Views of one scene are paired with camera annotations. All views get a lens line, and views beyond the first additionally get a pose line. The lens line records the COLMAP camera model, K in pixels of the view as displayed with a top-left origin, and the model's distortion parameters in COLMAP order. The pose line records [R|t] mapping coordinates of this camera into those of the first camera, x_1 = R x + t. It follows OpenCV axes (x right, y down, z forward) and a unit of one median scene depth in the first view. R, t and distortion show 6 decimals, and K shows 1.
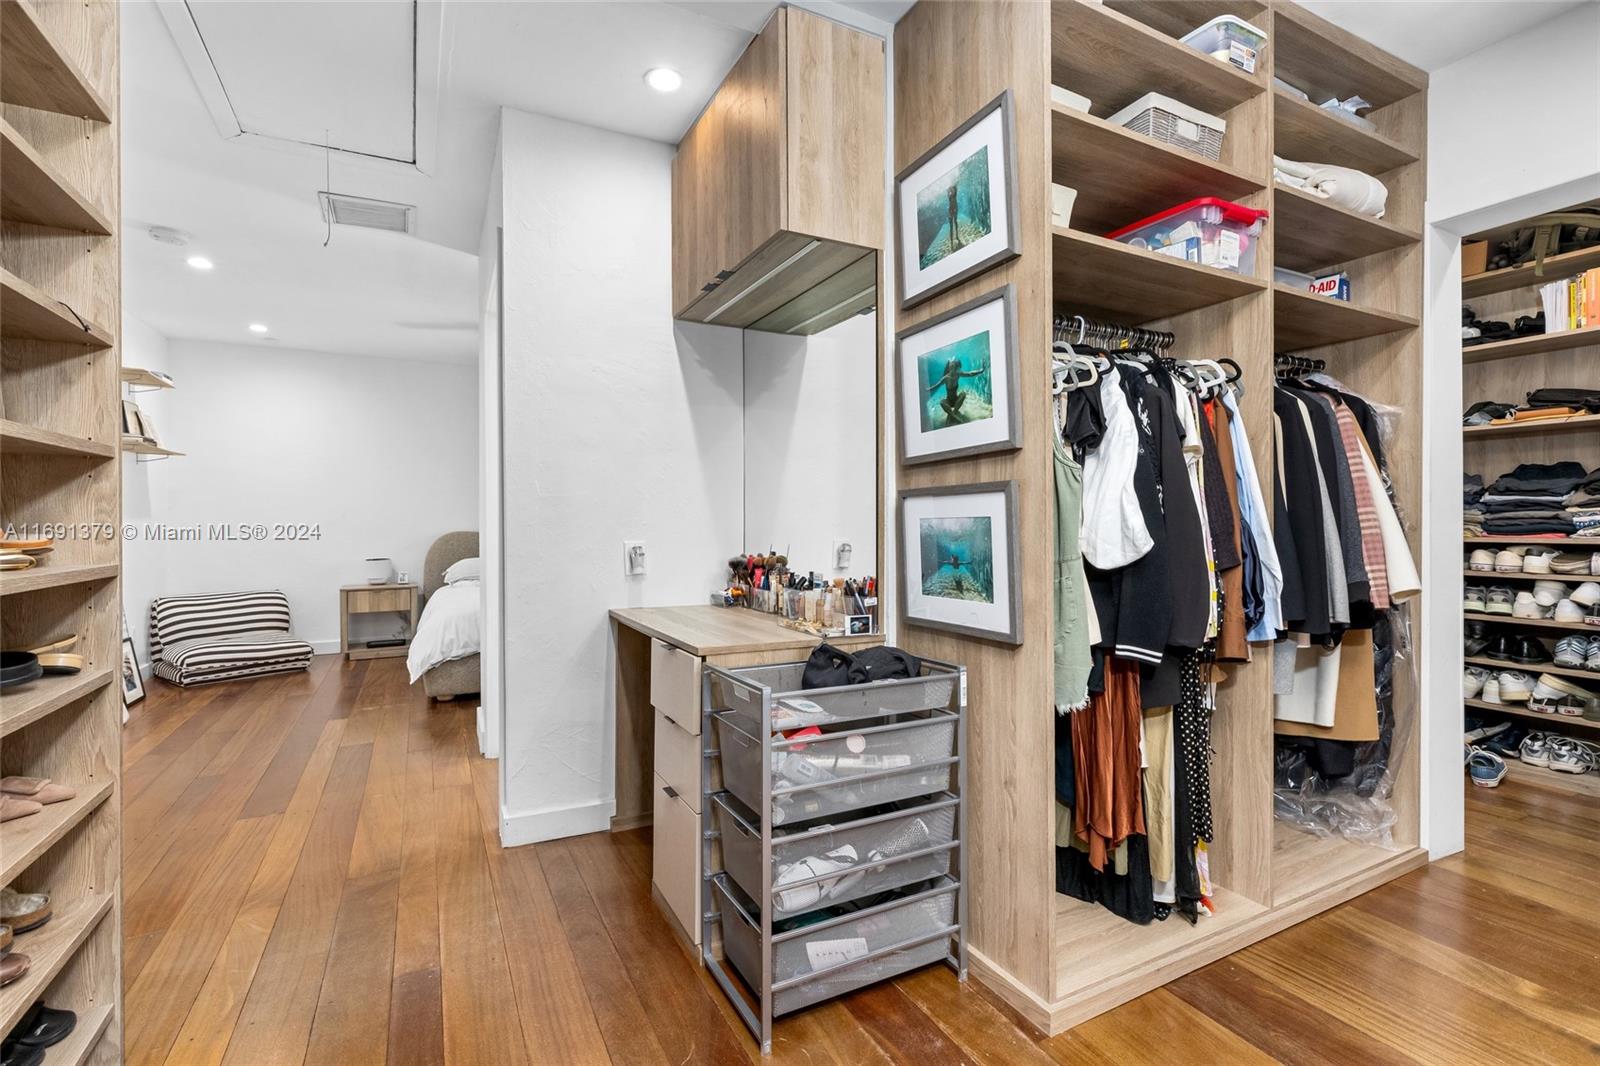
lens RADIAL K [[726.4, 0, 793.7], [0, 726.4, 531.2], [0, 0, 1]] dist [0.005659, 0.000668]
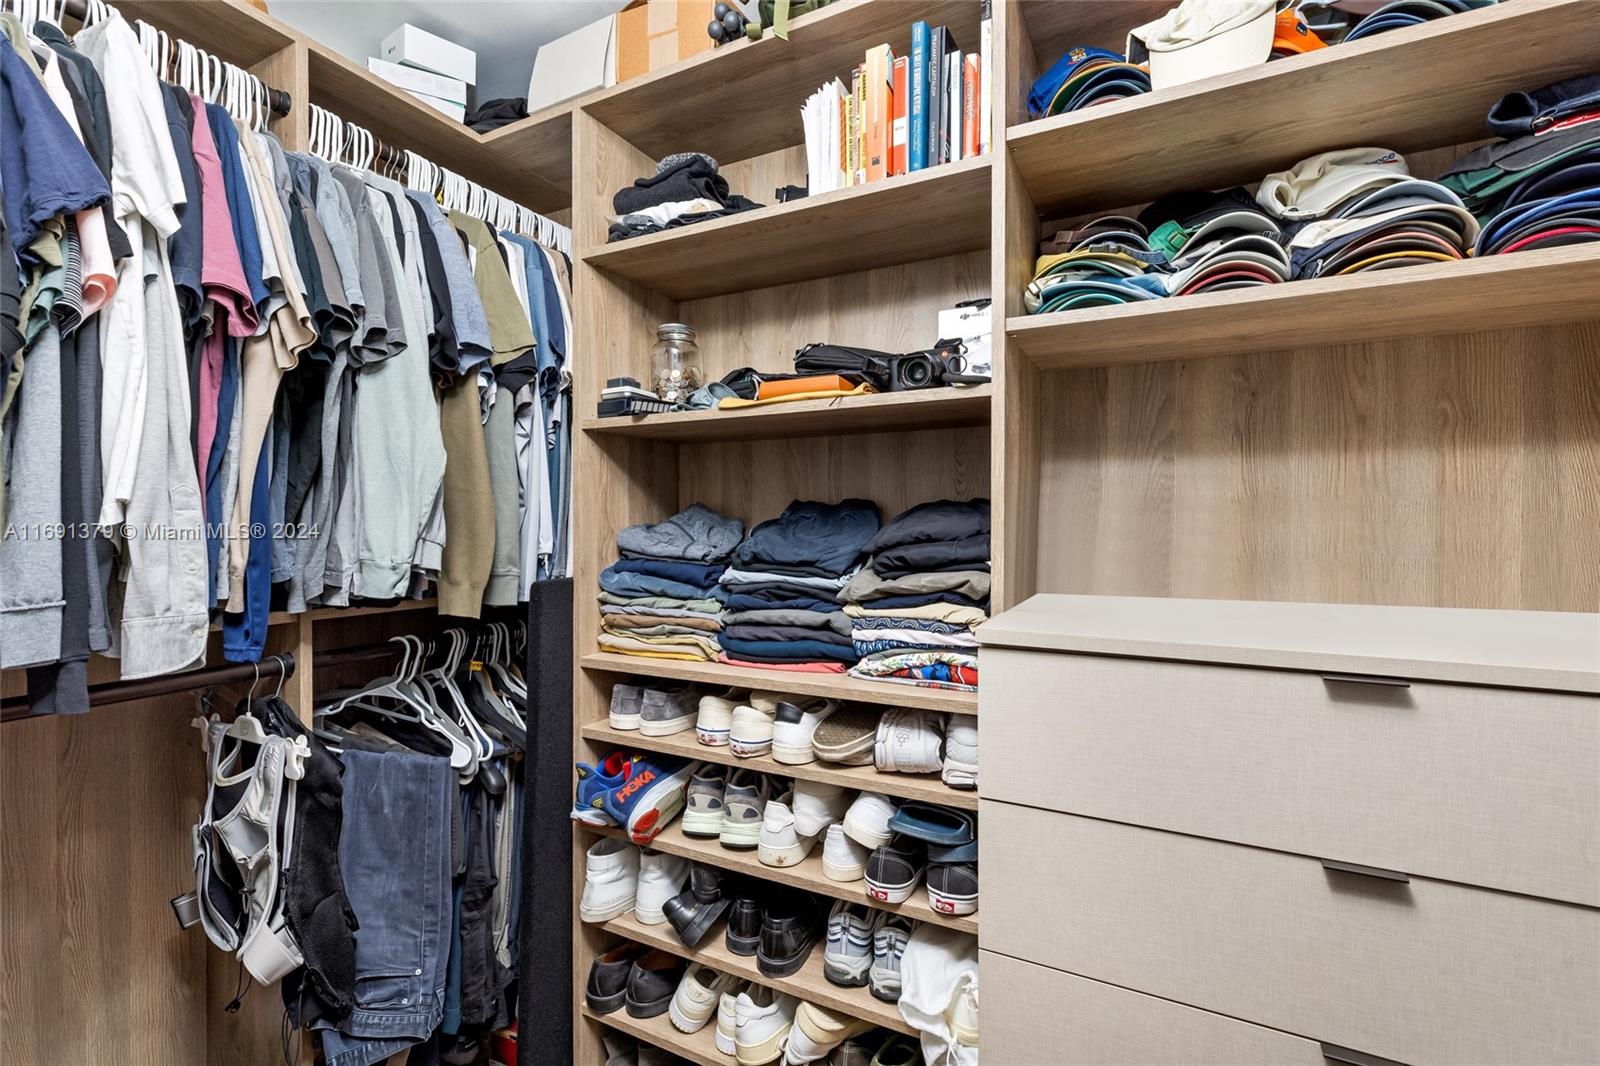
lens RADIAL K [[726.4, 0, 799.1], [0, 726.4, 530.7], [0, 0, 1]] dist [0.005659, 0.000668]
pose [[0.817171, 0.000263, 0.576396, 0.776918], [0.002559, 0.999988, -0.004083, -0.075271], [-0.576390, 0.004812, 0.817161, 0.652710]]
